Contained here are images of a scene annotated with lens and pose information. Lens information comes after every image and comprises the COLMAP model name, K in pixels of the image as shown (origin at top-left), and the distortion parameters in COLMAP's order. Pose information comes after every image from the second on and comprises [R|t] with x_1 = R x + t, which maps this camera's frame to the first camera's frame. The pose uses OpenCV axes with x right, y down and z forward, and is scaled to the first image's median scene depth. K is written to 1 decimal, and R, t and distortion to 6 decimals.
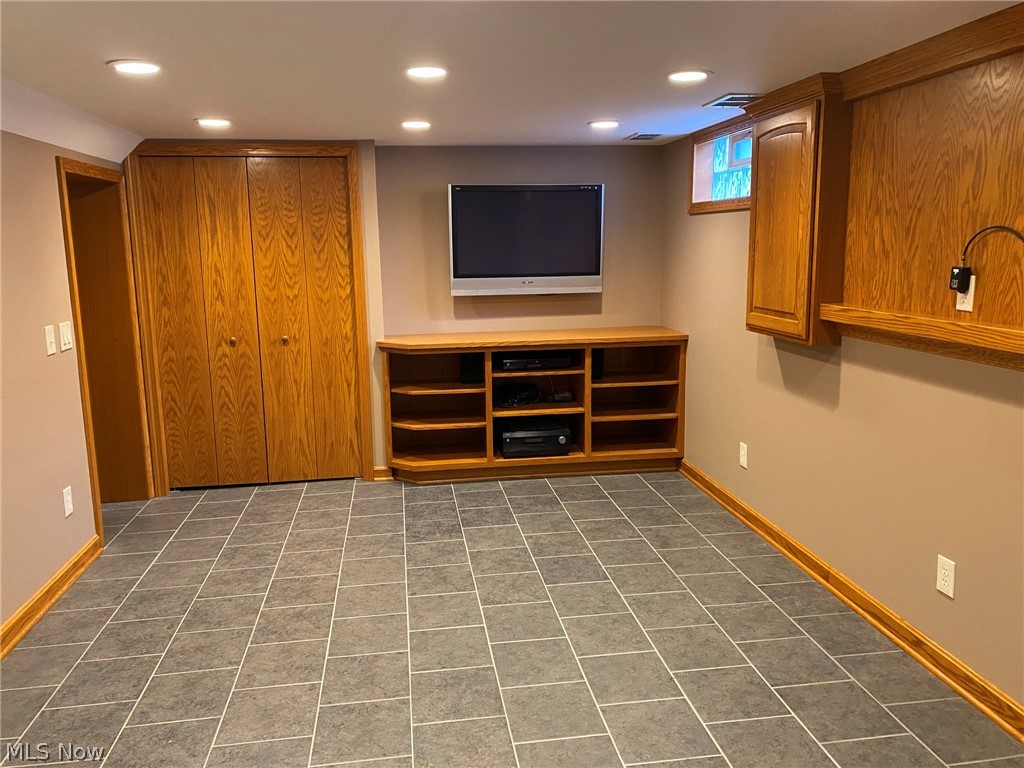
lens RADIAL K [[784.9, 0, 507.8], [0, 784.9, 381.6], [0, 0, 1]] dist [0.070958, -0.062292]
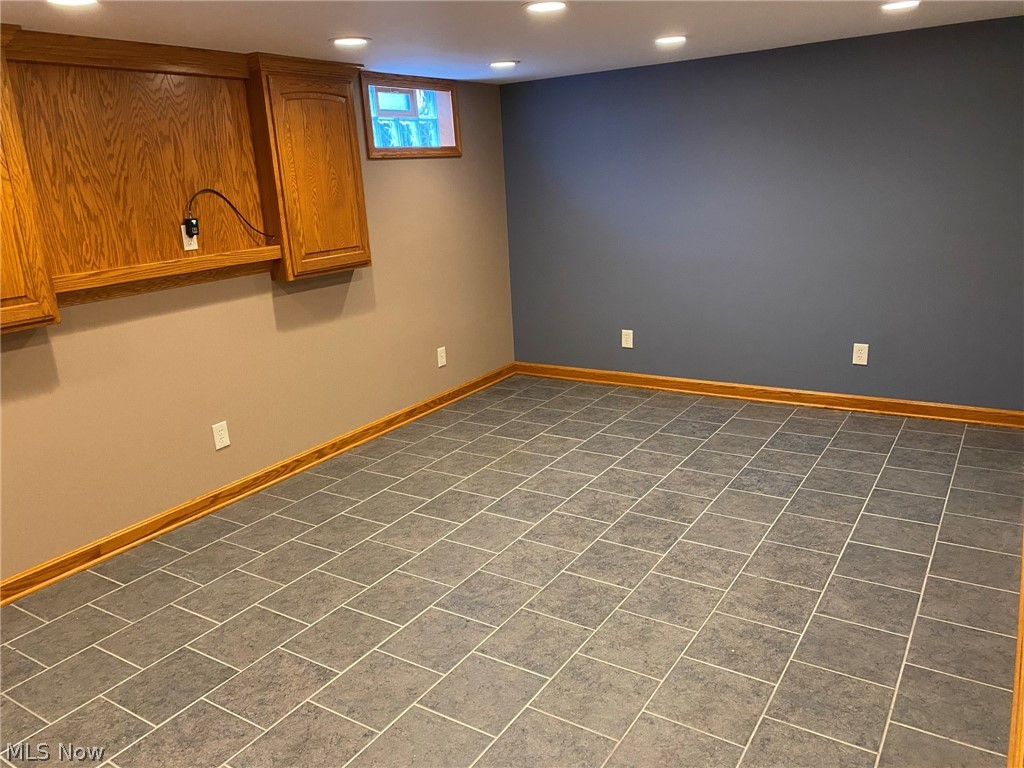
lens RADIAL K [[784.9, 0, 507.8], [0, 784.9, 381.6], [0, 0, 1]] dist [0.070958, -0.062292]
pose [[-0.746287, -0.116309, 0.655383, -0.745821], [0.185623, 0.909188, 0.372721, -0.274963], [-0.639218, 0.399811, -0.656926, 1.531327]]
